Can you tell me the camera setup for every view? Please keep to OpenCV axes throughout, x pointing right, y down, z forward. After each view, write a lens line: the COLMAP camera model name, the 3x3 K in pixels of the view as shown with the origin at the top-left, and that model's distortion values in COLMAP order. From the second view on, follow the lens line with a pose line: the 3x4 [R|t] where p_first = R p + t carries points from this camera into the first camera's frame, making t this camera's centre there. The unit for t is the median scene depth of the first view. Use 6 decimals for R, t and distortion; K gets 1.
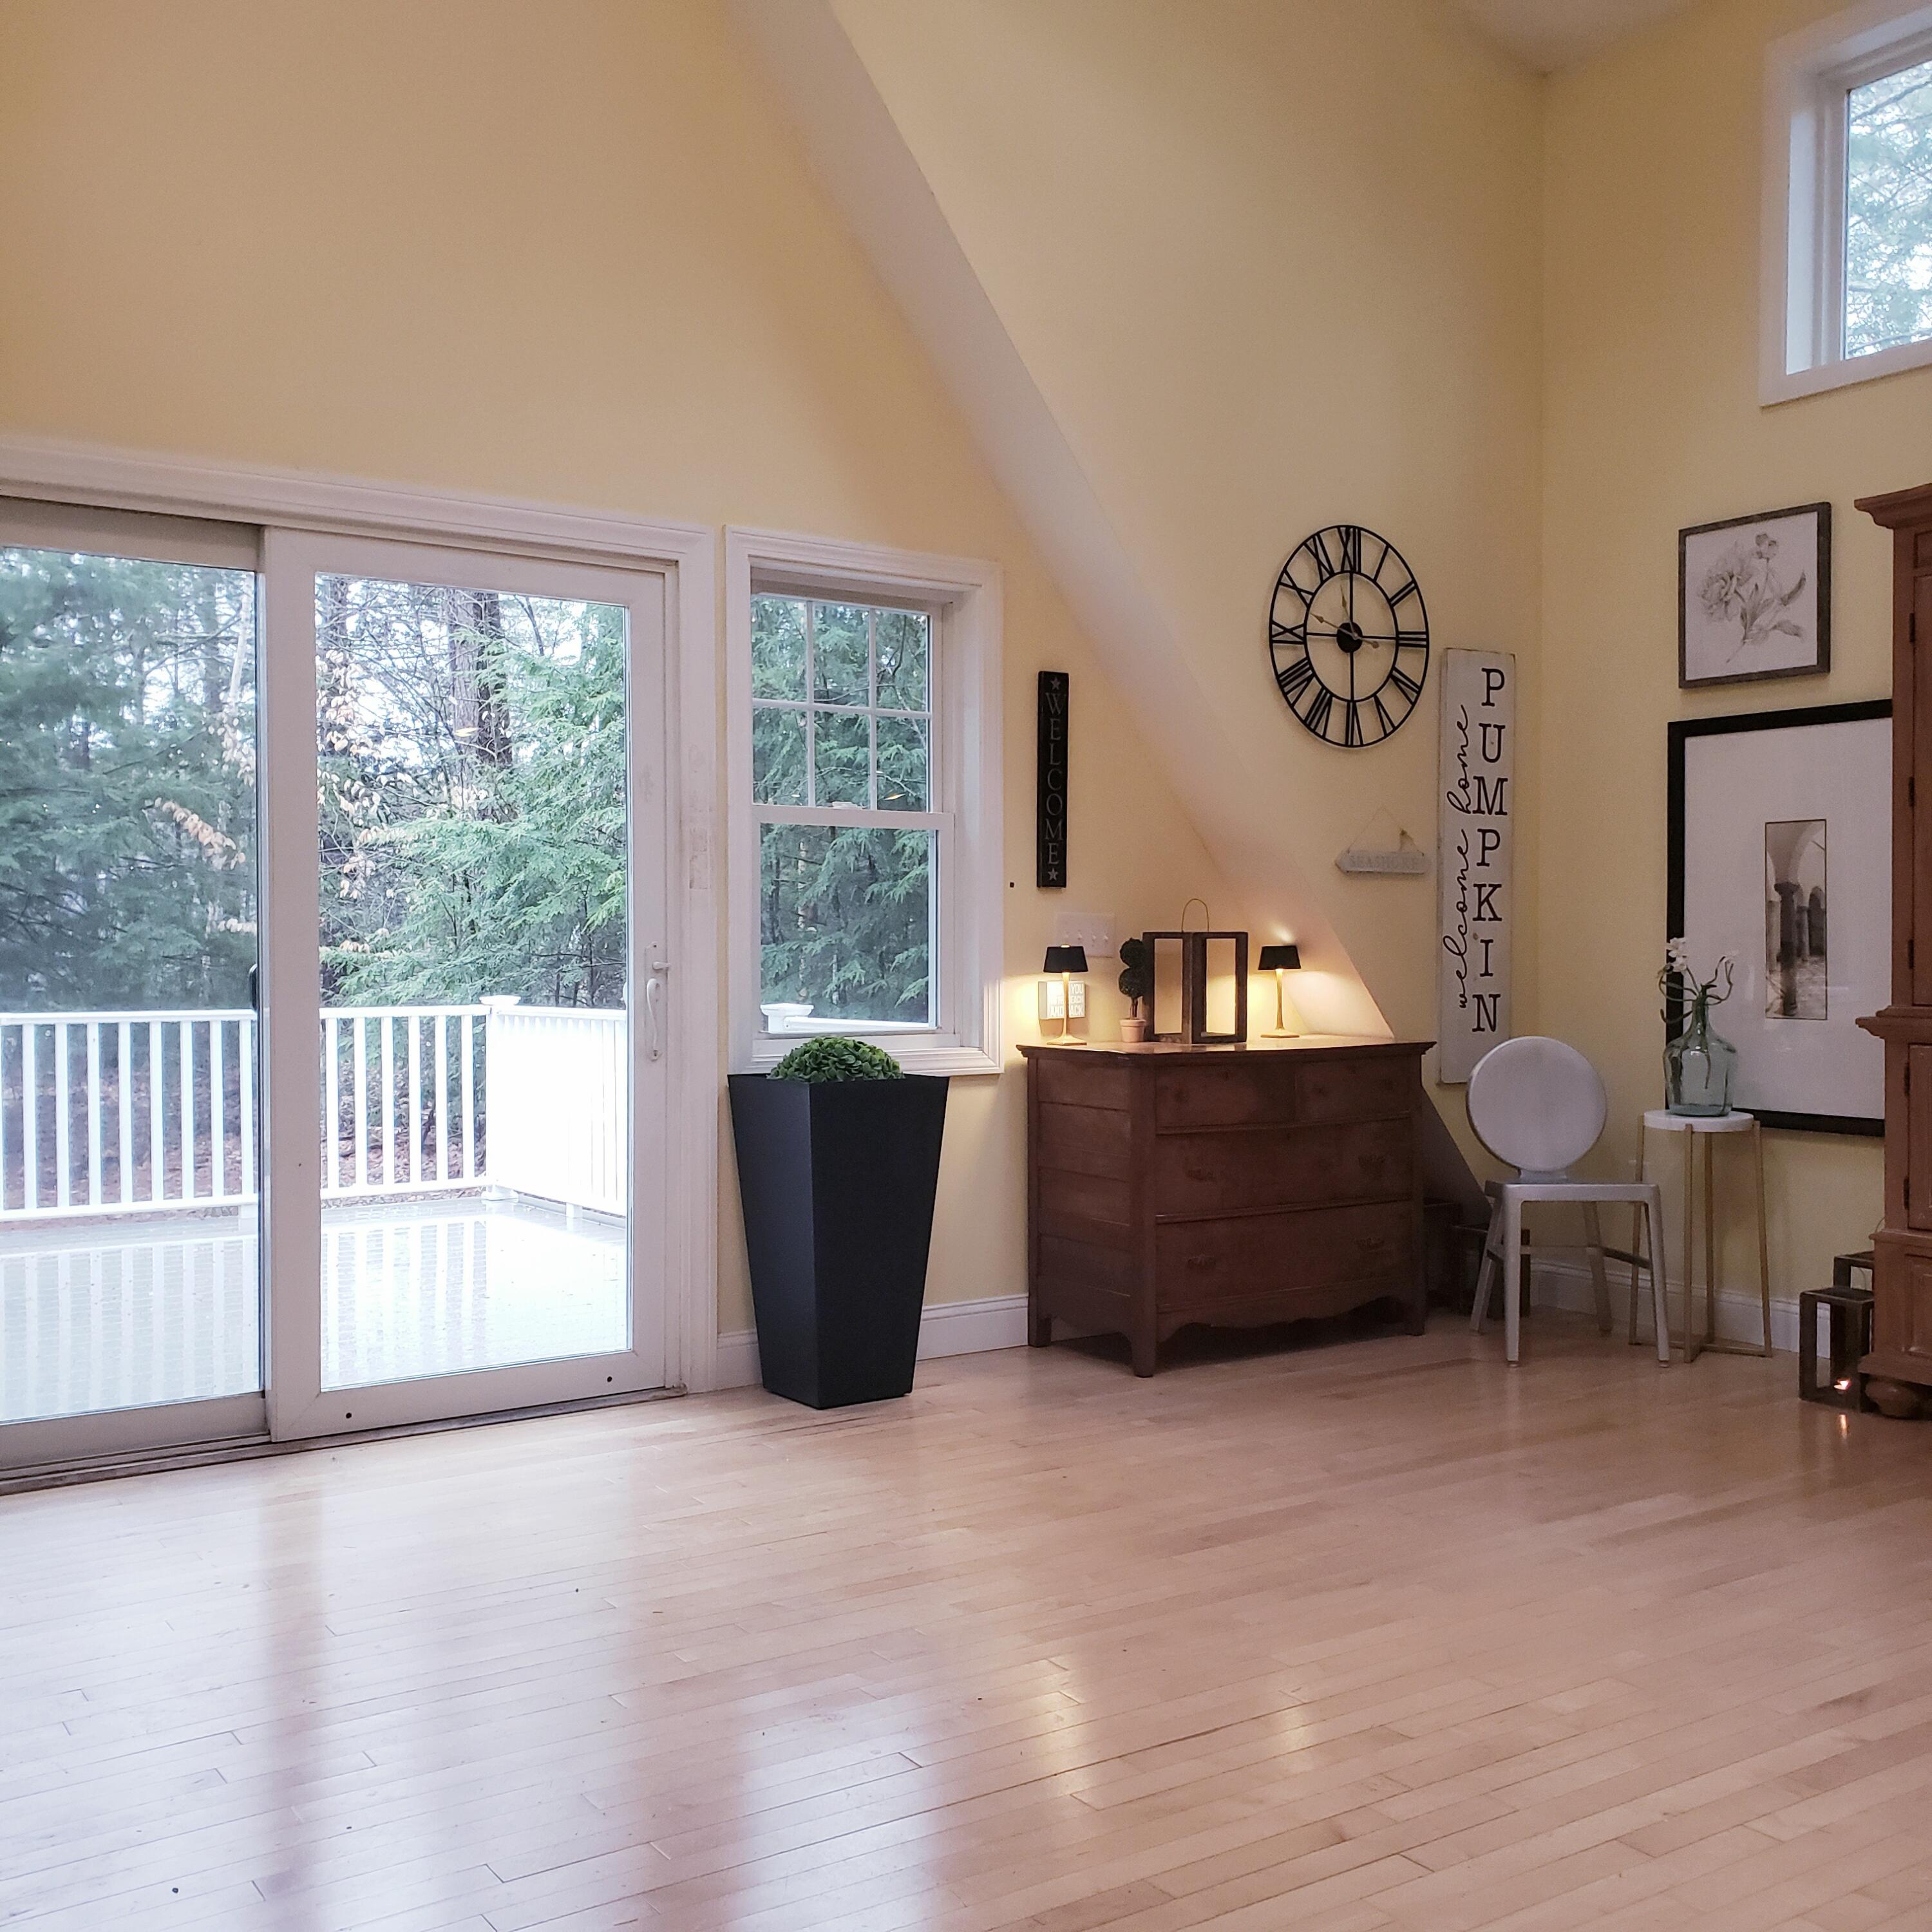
lens RADIAL K [[2050.0, 0, 913.0], [0, 2050.0, 987.6], [0, 0, 1]] dist [0.149757, -0.364533]
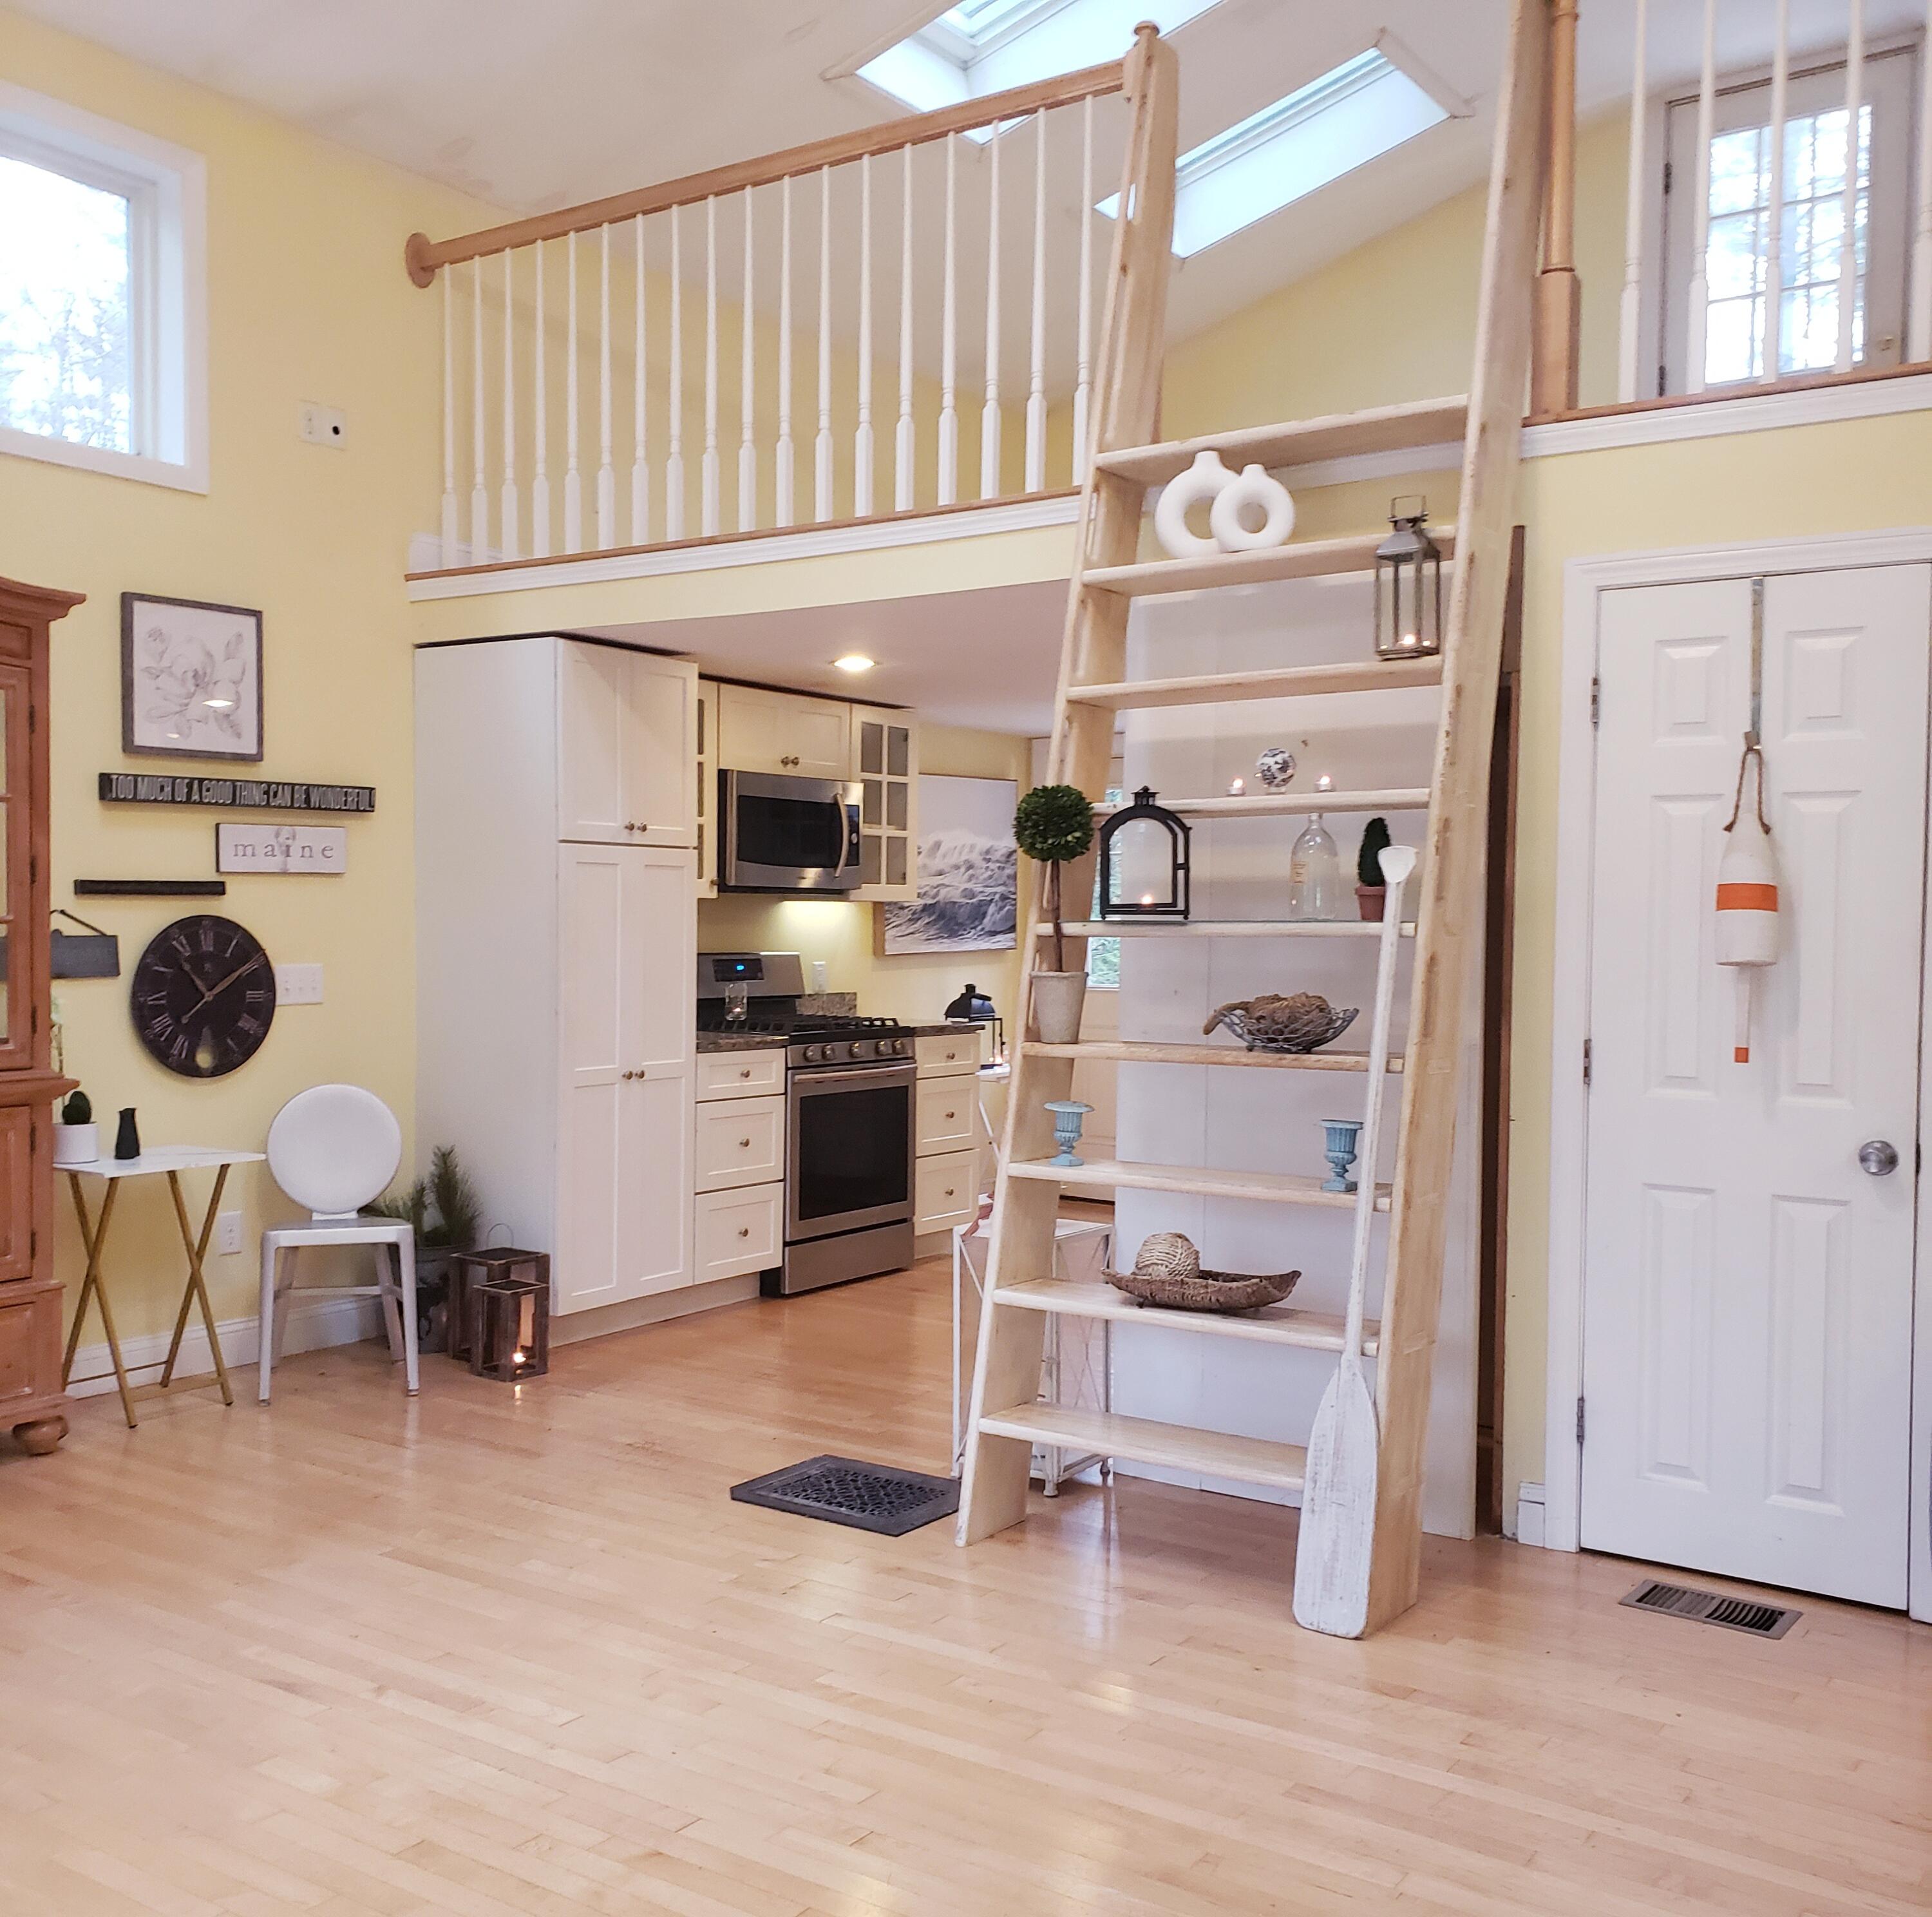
lens RADIAL K [[1979.9, 0, 938.0], [0, 1979.9, 982.2], [0, 0, 1]] dist [0.122962, -0.250987]
pose [[-0.361448, -0.032559, 0.931824, -0.409864], [0.013392, 0.999106, 0.040104, -0.054183], [-0.932296, 0.026974, -0.360689, 0.593490]]
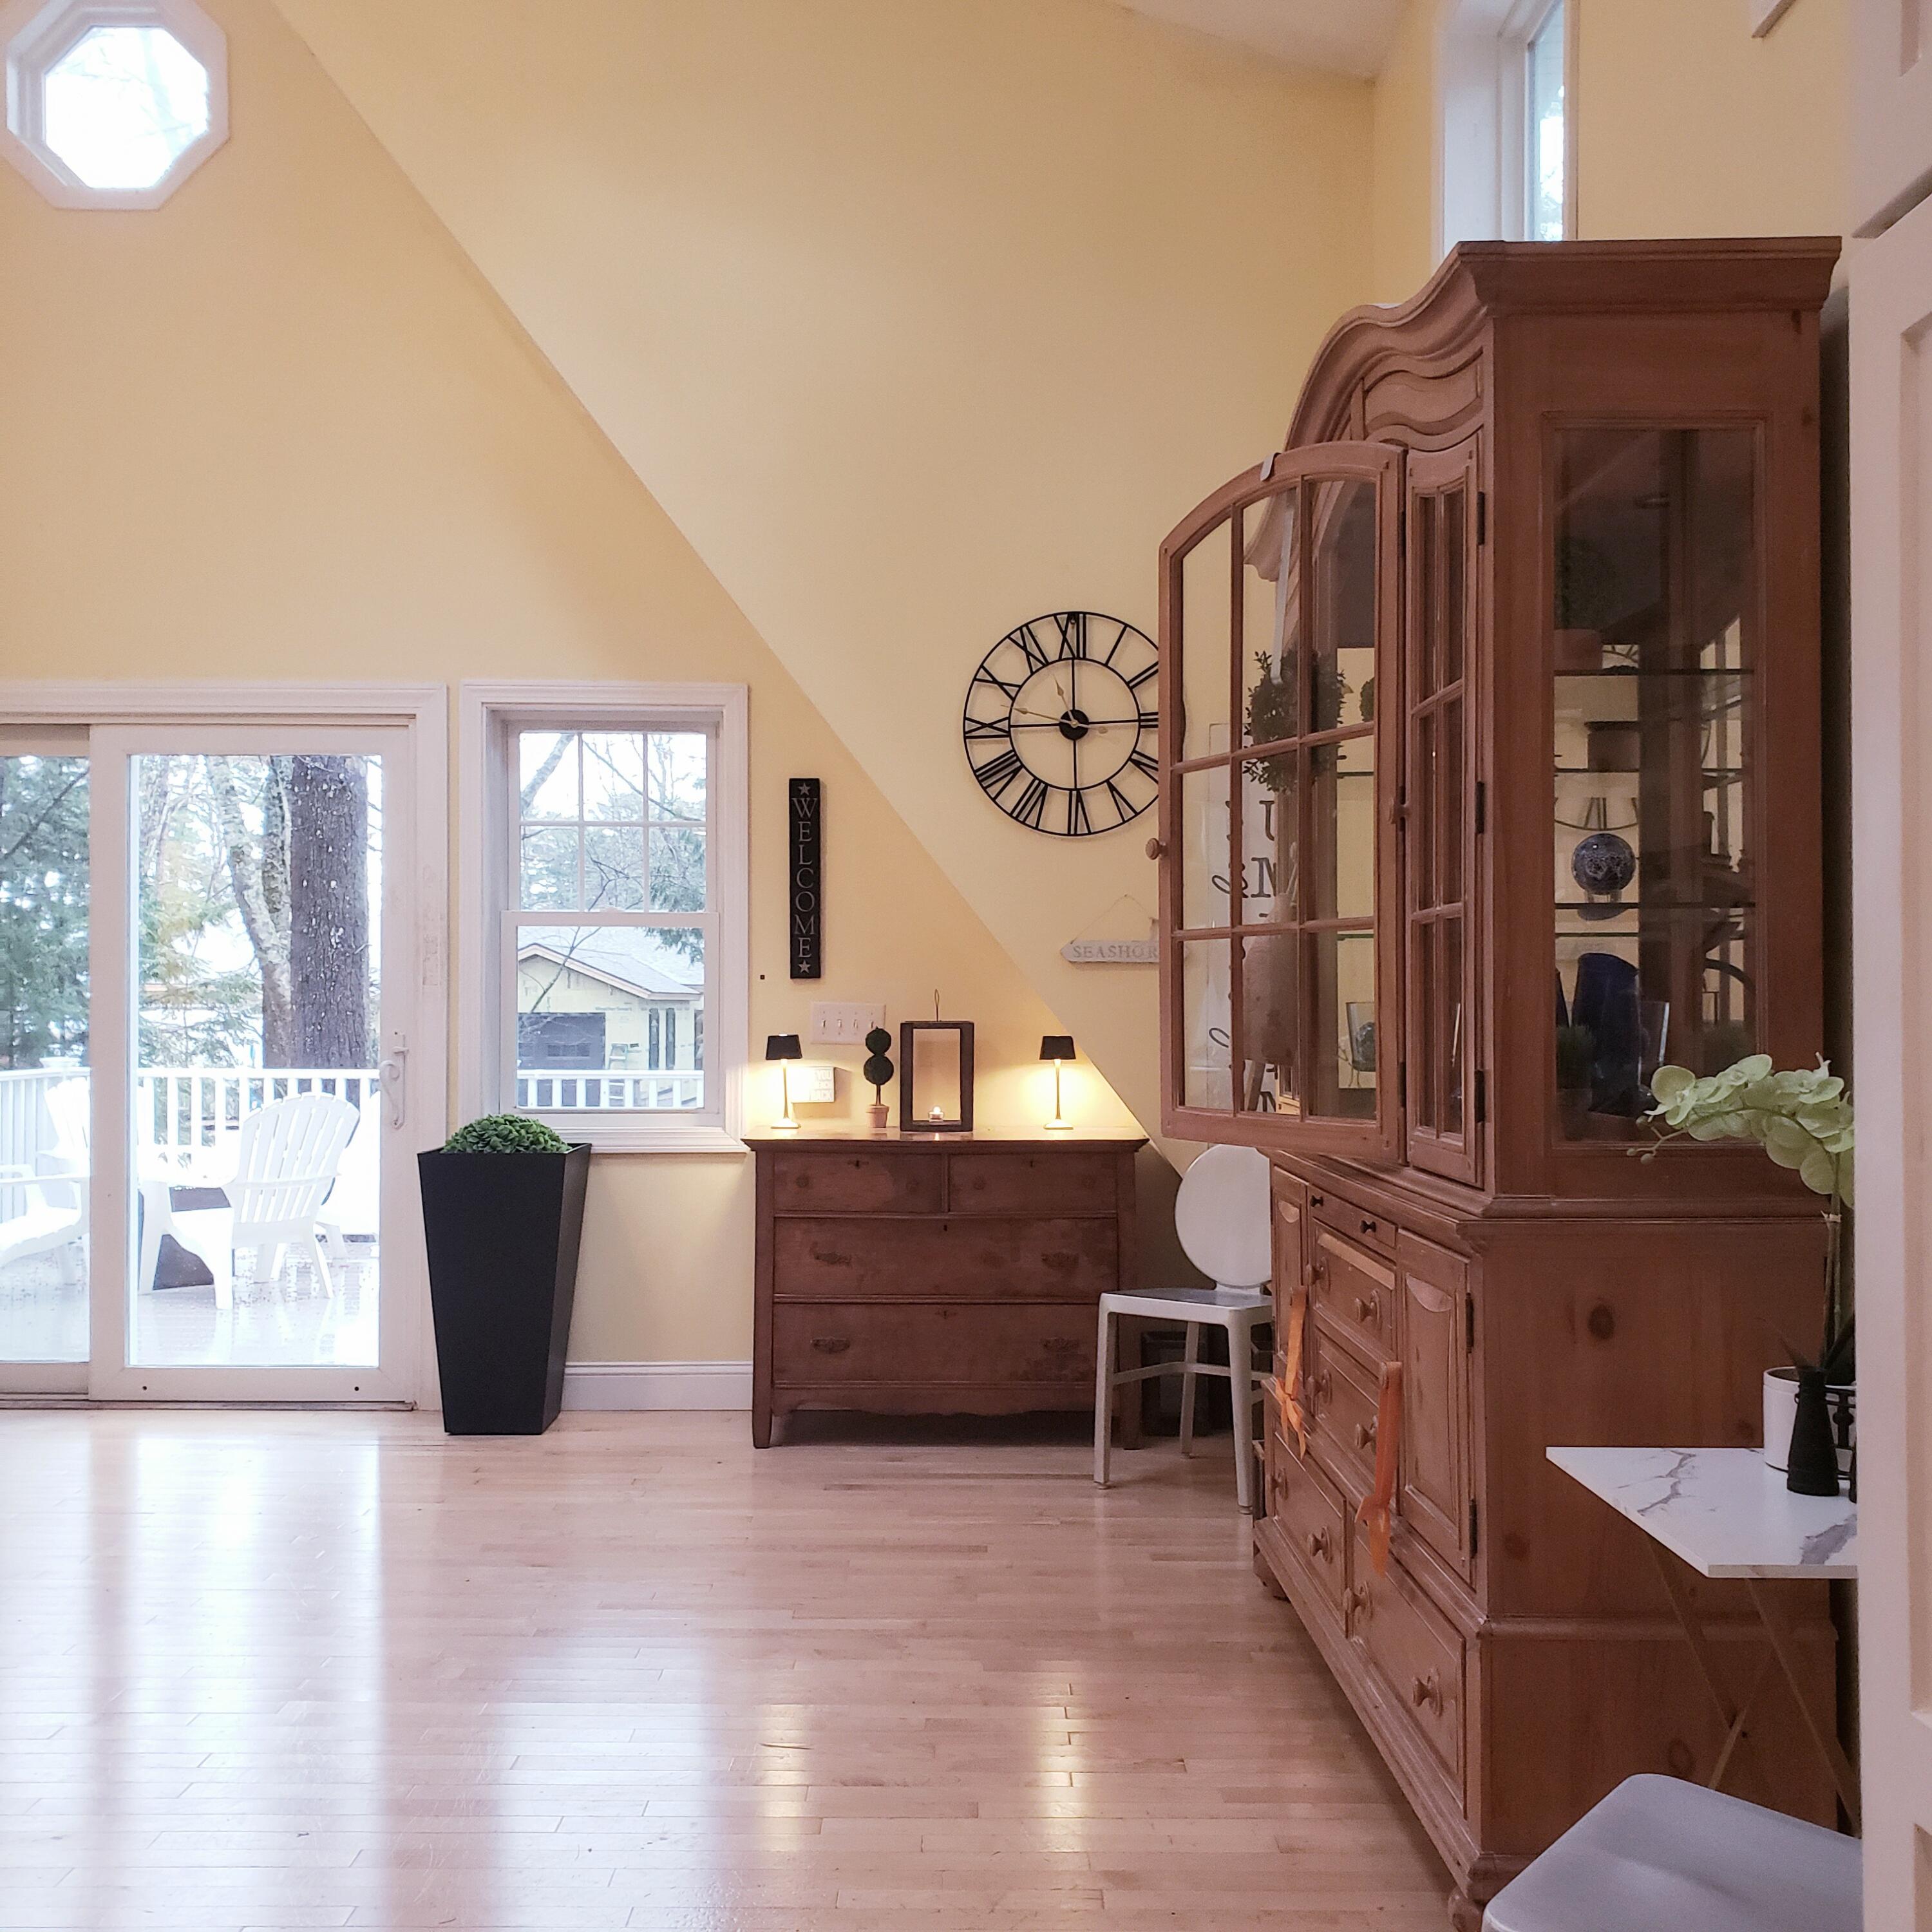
lens RADIAL K [[1990.1, 0, 900.6], [0, 1990.1, 985.5], [0, 0, 1]] dist [0.229802, -0.756210]
pose [[0.815273, -0.001486, -0.579075, 0.704651], [-0.015868, 0.999564, -0.024905, -0.020643], [0.578860, 0.029493, 0.814894, 0.182714]]
